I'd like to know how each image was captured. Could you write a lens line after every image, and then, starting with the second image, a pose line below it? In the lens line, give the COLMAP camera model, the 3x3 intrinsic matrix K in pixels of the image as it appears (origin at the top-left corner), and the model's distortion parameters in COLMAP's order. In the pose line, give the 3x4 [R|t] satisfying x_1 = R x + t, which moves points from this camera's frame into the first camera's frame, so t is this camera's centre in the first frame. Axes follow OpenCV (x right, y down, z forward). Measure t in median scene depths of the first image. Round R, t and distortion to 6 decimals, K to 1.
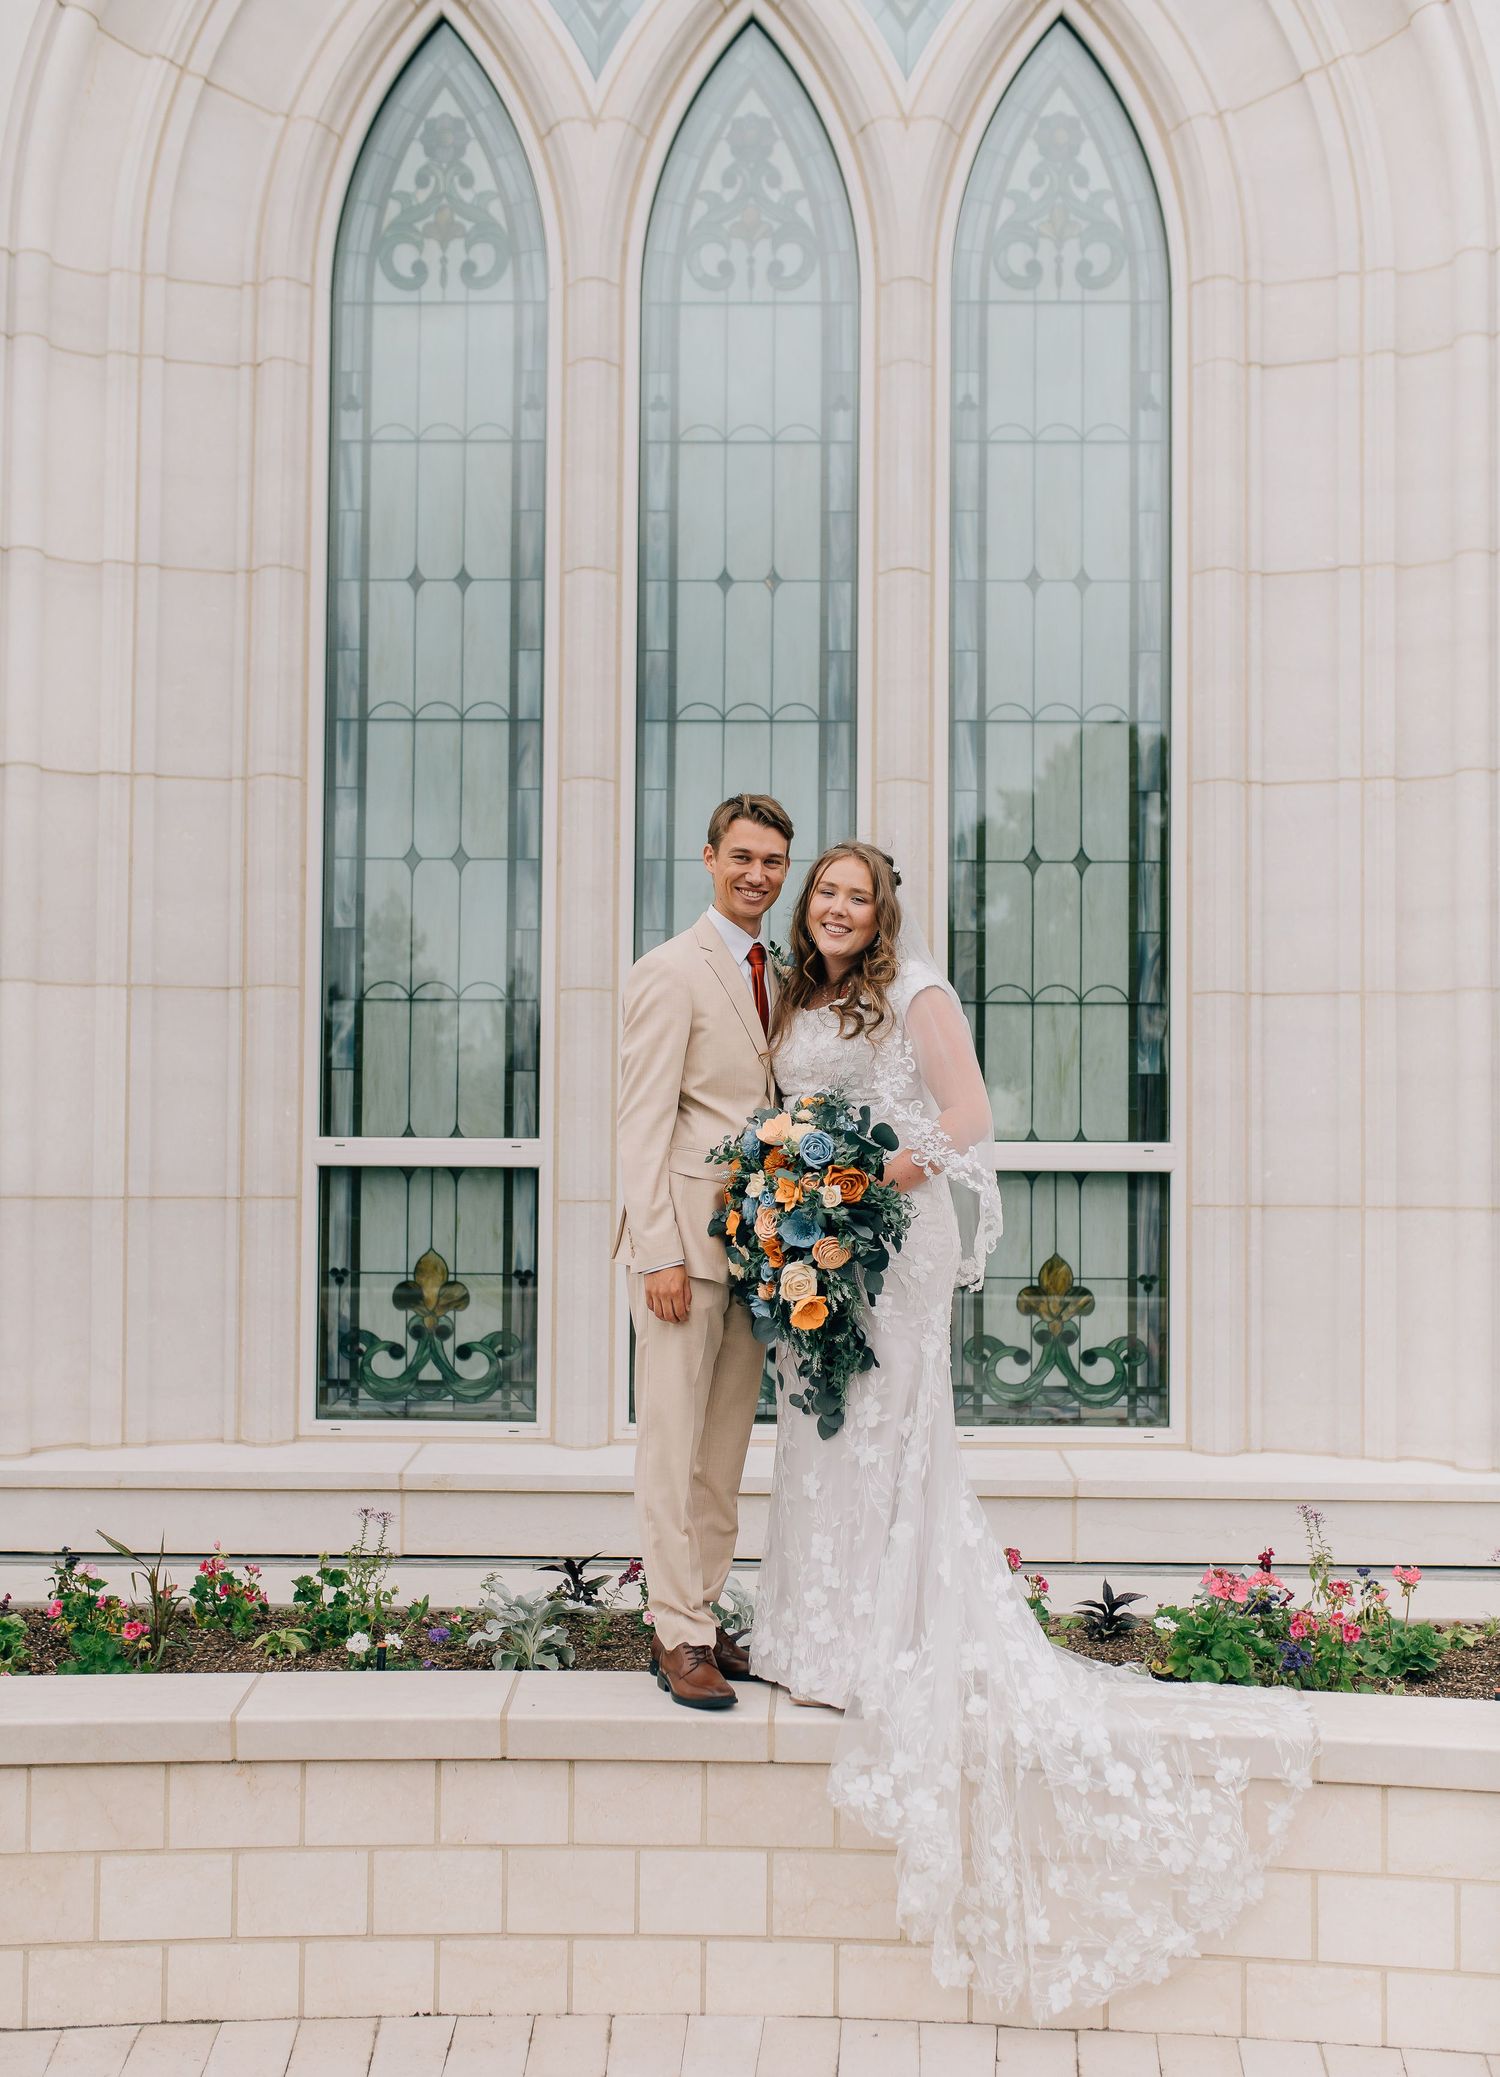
lens RADIAL K [[2094.6, 0, 779.9], [0, 2094.6, 1148.8], [0, 0, 1]] dist [-0.024528, 0.000000]
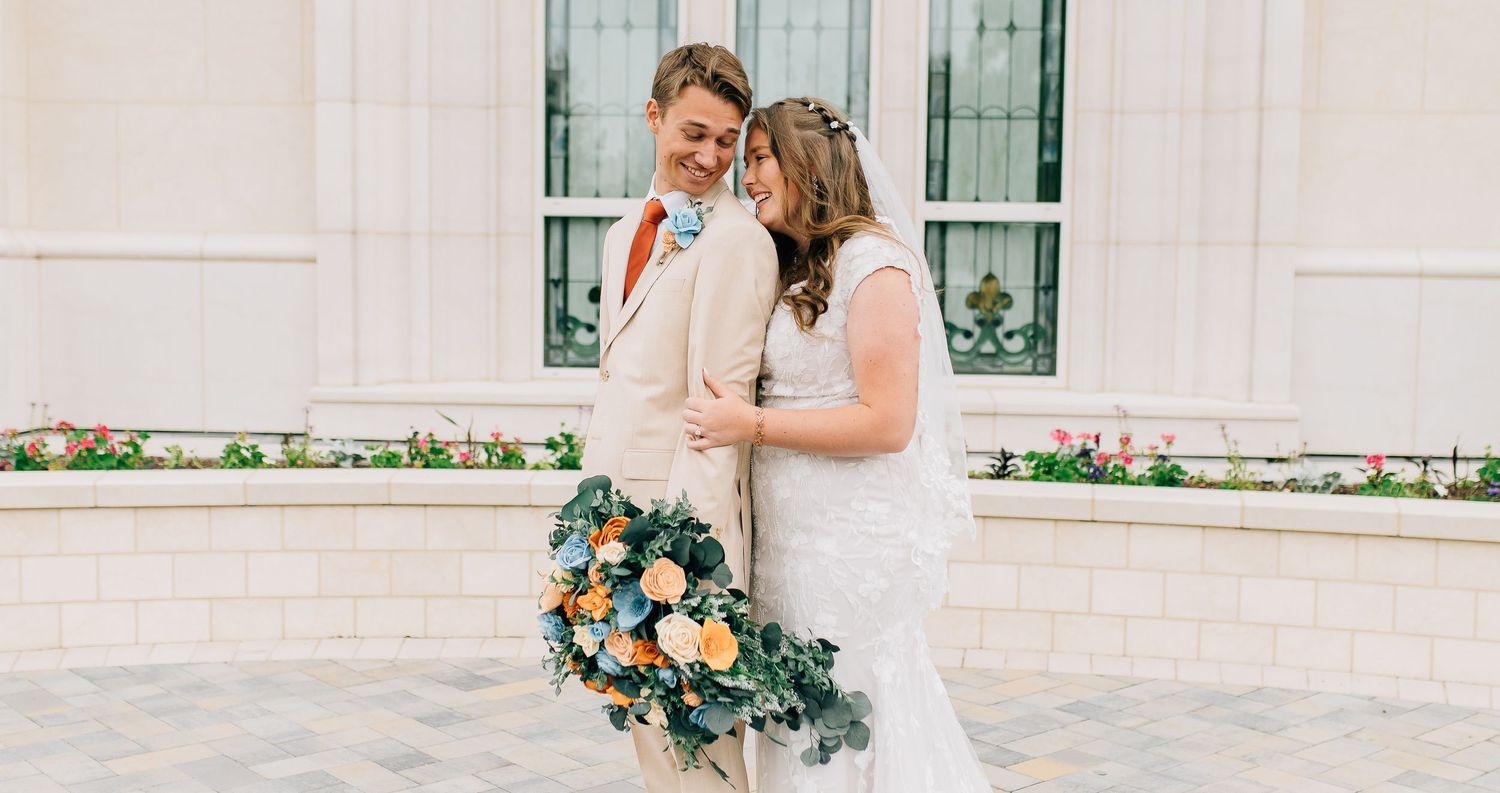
lens RADIAL K [[1635.7, 0, 758.2], [0, 1635.7, 404.4], [0, 0, 1]] dist [0.003627, 0.000000]
pose [[0.998992, 0.010387, -0.043660, 0.007142], [-0.006049, 0.995135, 0.098337, 0.028365], [0.044469, -0.097974, 0.994195, -0.293810]]
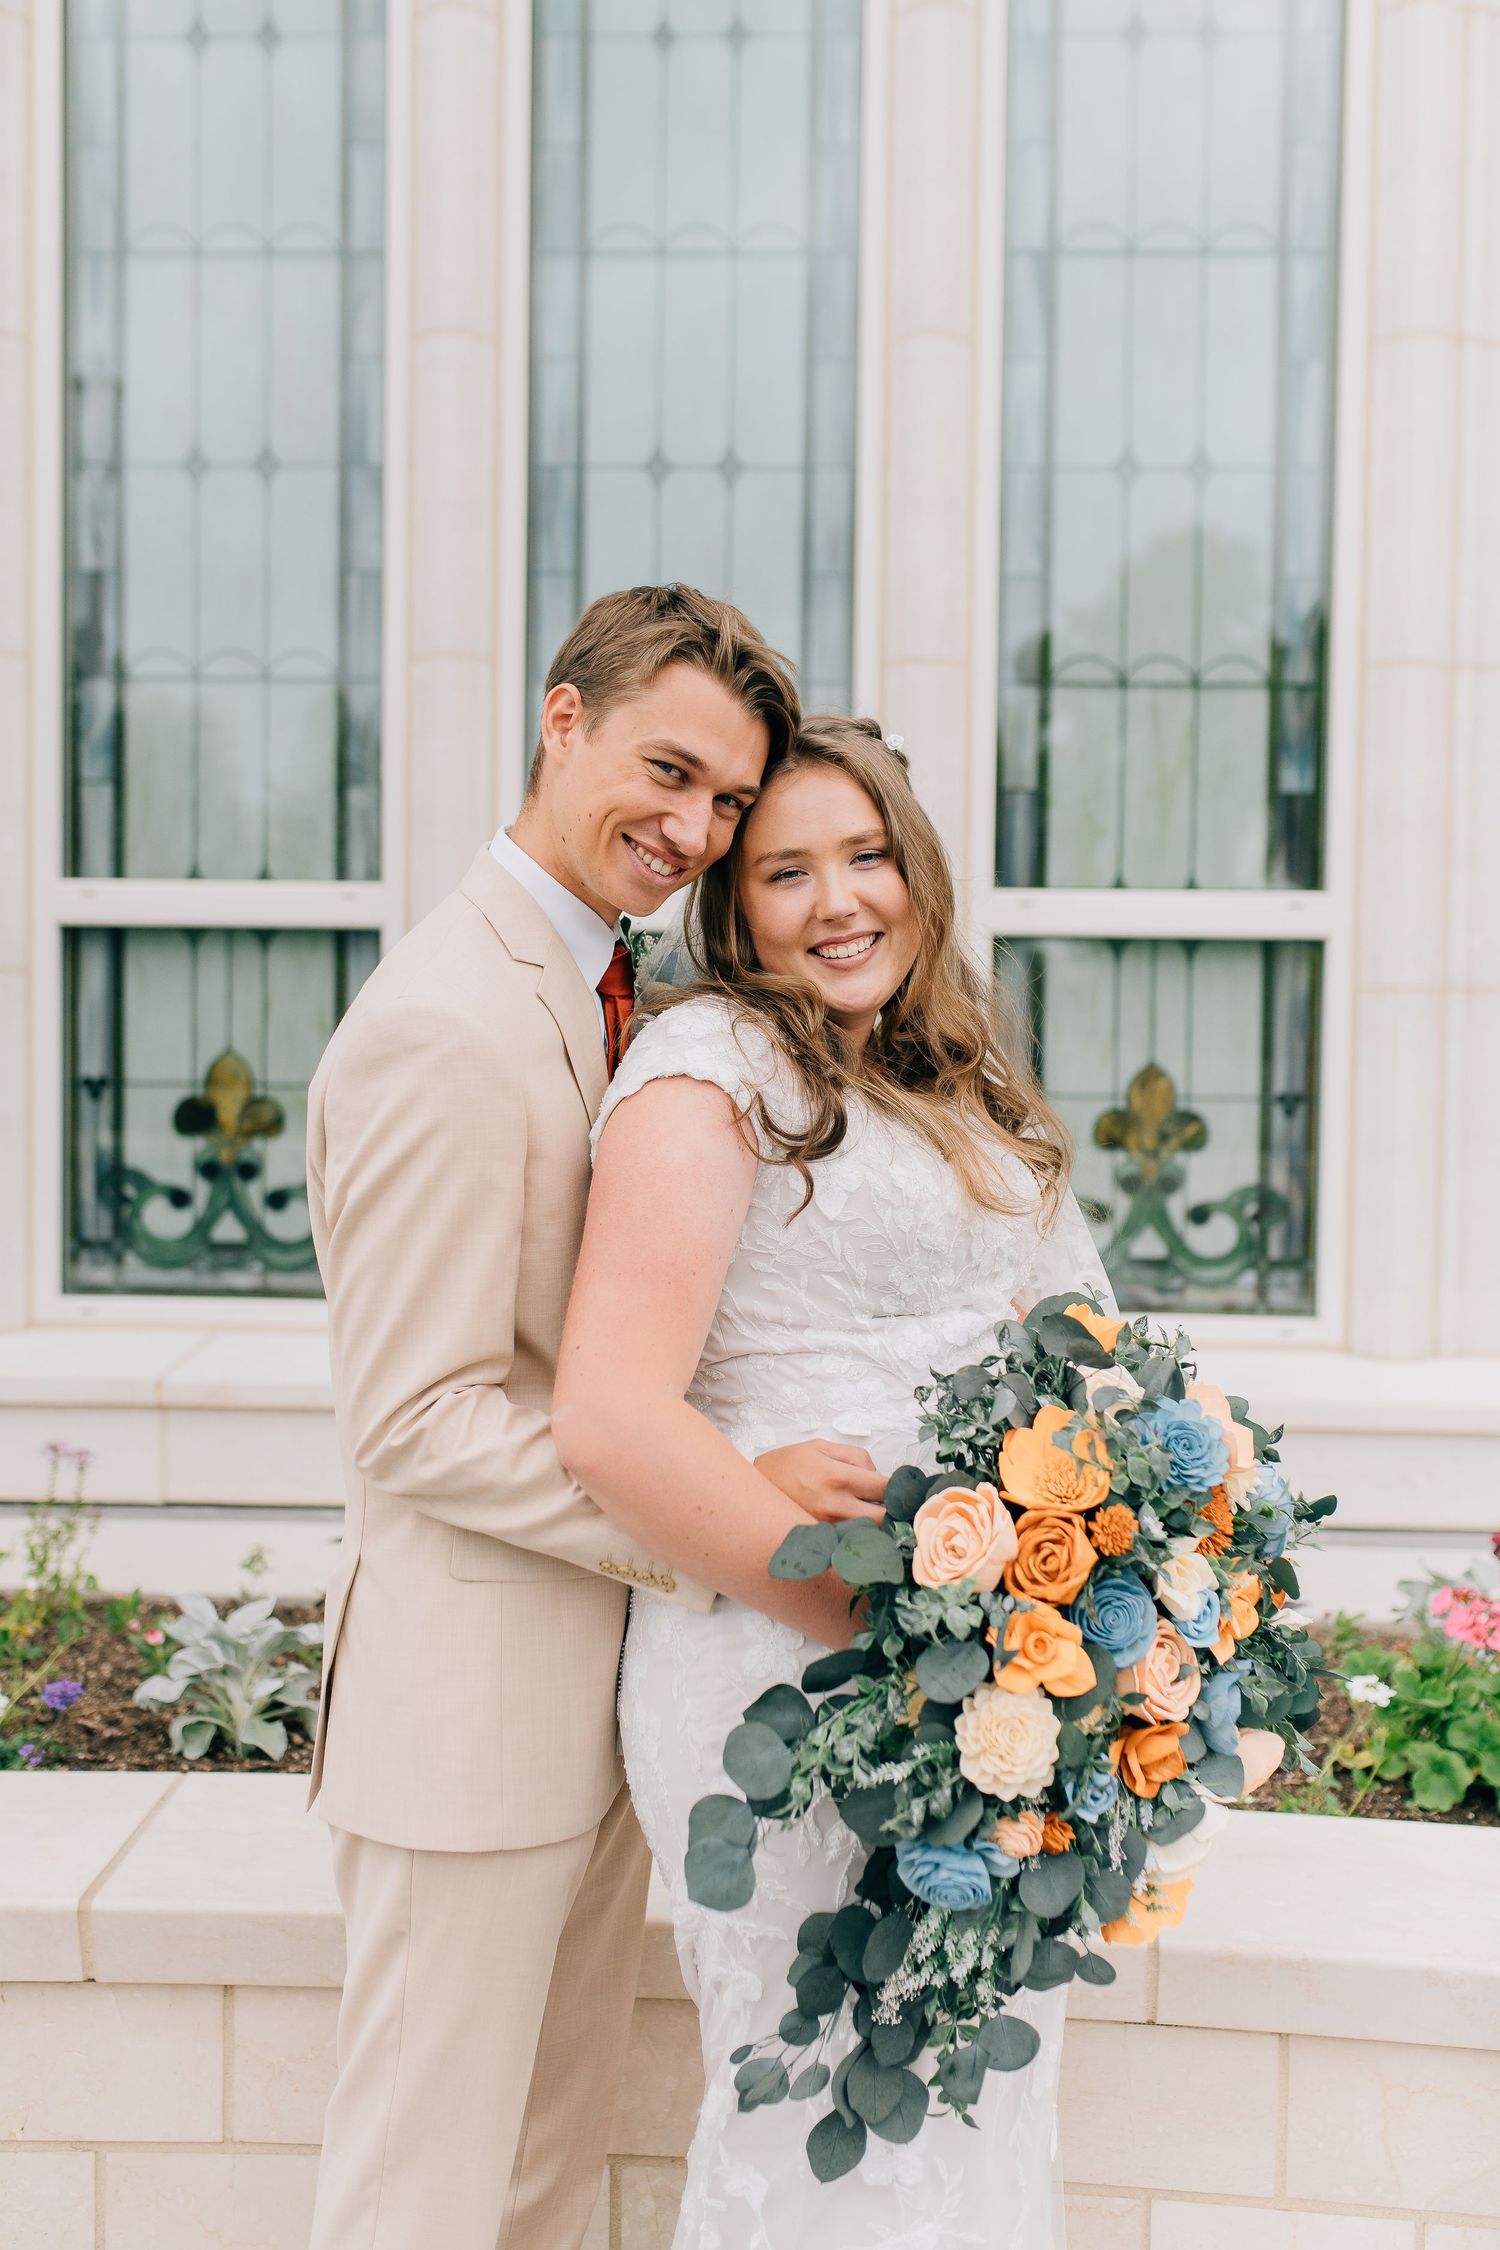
lens RADIAL K [[1927.0, 0, 817.8], [0, 1927.0, 1146.8], [0, 0, 1]] dist [-0.014152, 0.007145]
pose [[0.999844, 0.007124, -0.016147, 0.034793], [-0.006166, 0.998262, 0.058614, 0.042096], [0.016537, -0.058505, 0.998150, 0.380242]]
